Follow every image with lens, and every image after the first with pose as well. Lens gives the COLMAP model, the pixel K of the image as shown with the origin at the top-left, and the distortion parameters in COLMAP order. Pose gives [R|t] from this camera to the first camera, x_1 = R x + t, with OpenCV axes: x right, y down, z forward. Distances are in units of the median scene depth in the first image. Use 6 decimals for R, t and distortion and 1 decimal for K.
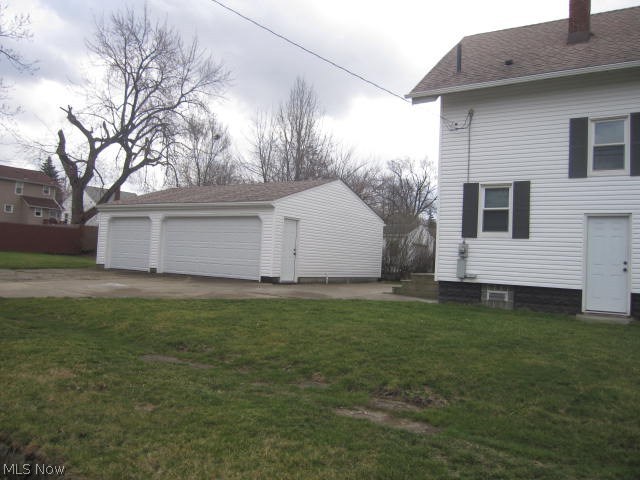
lens RADIAL K [[520.4, 0, 320.0], [0, 520.4, 240.0], [0, 0, 1]] dist [-0.080584, 0.057917]
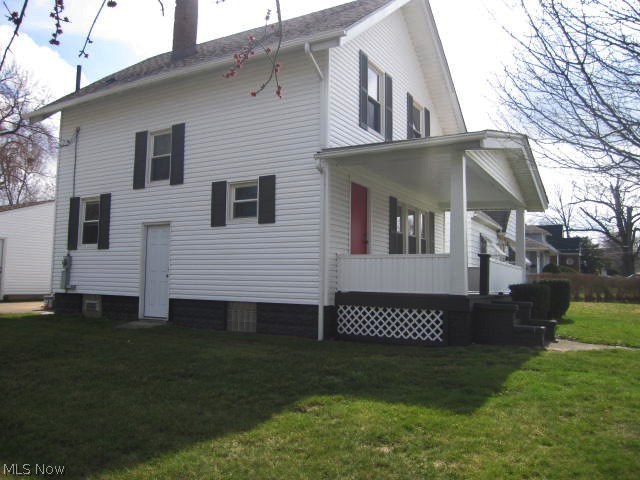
lens RADIAL K [[520.4, 0, 320.0], [0, 520.4, 240.0], [0, 0, 1]] dist [-0.080584, 0.057917]
pose [[0.997454, -0.029004, 0.065149, 0.713805], [0.031596, 0.998735, -0.039127, 0.030947], [-0.063931, 0.041086, 0.997108, -0.054917]]
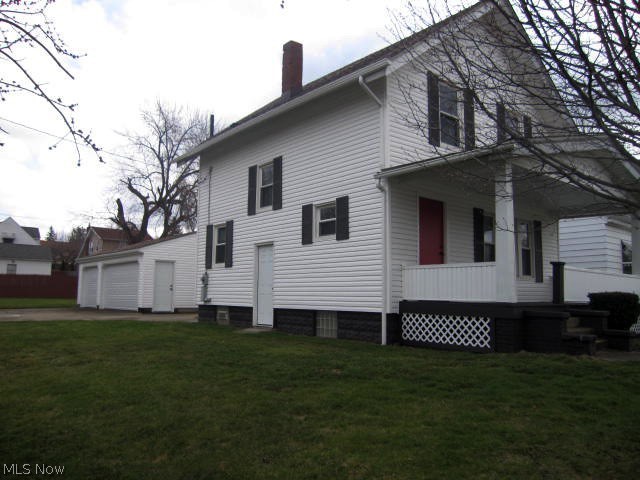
lens RADIAL K [[520.4, 0, 320.0], [0, 520.4, 240.0], [0, 0, 1]] dist [-0.080584, 0.057917]
pose [[0.955686, -0.071320, -0.285617, 0.900142], [0.048289, 0.995047, -0.086891, 0.047421], [0.290399, 0.069248, 0.954397, -0.113936]]
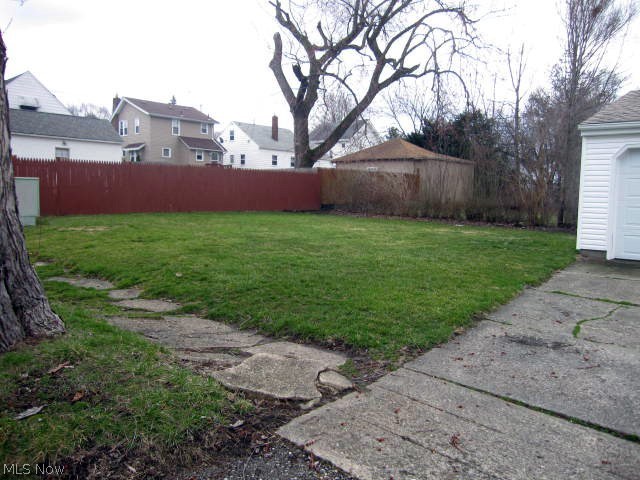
lens RADIAL K [[520.4, 0, 320.0], [0, 520.4, 240.0], [0, 0, 1]] dist [-0.080584, 0.057917]
pose [[0.987421, -0.021025, -0.156709, -1.015370], [0.040373, 0.991791, 0.121327, -0.052877], [0.152872, -0.126128, 0.980164, 0.826036]]
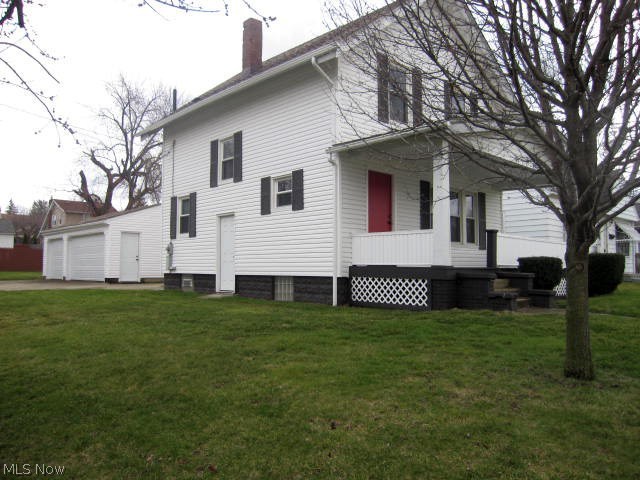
lens RADIAL K [[520.4, 0, 320.0], [0, 520.4, 240.0], [0, 0, 1]] dist [-0.080584, 0.057917]
pose [[0.971391, -0.061003, -0.229516, 0.938027], [0.055503, 0.997997, -0.030349, 0.057638], [0.230908, 0.016742, 0.972832, -0.173767]]
